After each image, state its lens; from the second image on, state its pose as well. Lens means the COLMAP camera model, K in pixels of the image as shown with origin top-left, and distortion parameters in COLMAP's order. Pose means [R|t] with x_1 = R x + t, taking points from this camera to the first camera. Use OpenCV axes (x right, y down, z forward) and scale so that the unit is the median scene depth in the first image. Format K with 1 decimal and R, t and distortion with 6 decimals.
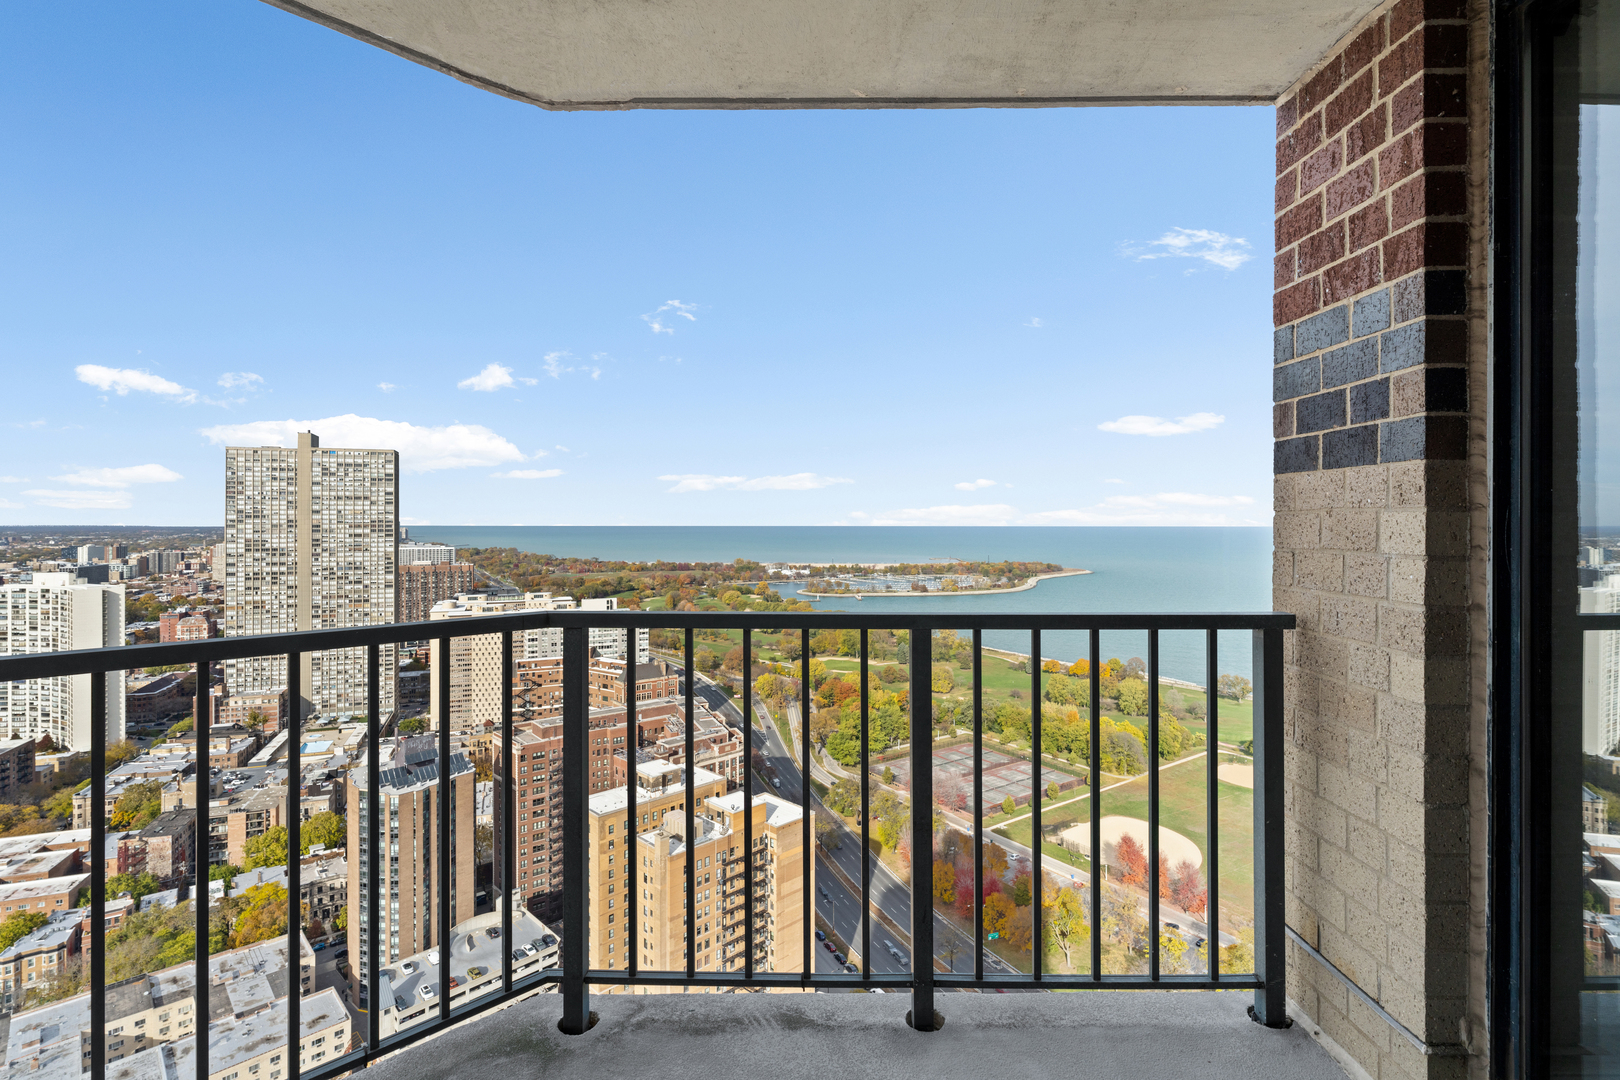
lens RADIAL K [[774.7, 0, 806.4], [0, 774.7, 527.9], [0, 0, 1]] dist [-0.003088, 0.000197]
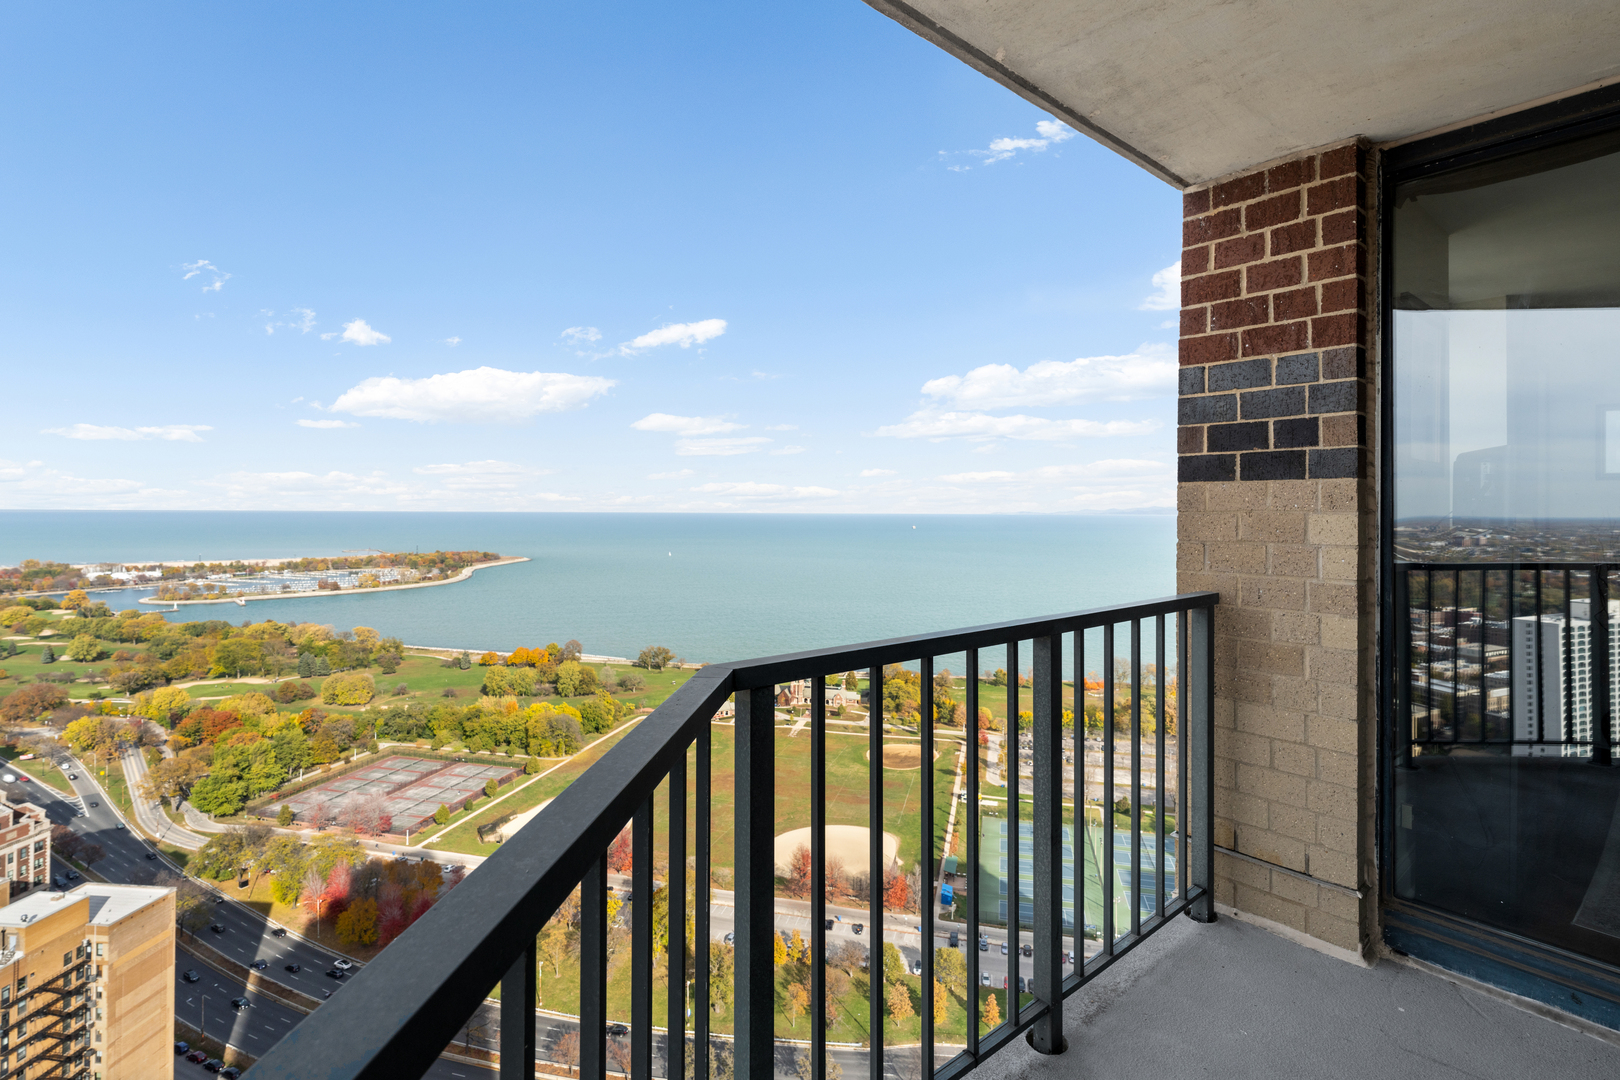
lens RADIAL K [[773.0, 0, 814.0], [0, 773.0, 506.1], [0, 0, 1]] dist [-0.002539, 0.000949]
pose [[0.755904, 0.005218, 0.654662, -0.679955], [0.002172, 0.999943, -0.010478, -0.018381], [-0.654679, 0.009342, 0.755849, 0.444734]]
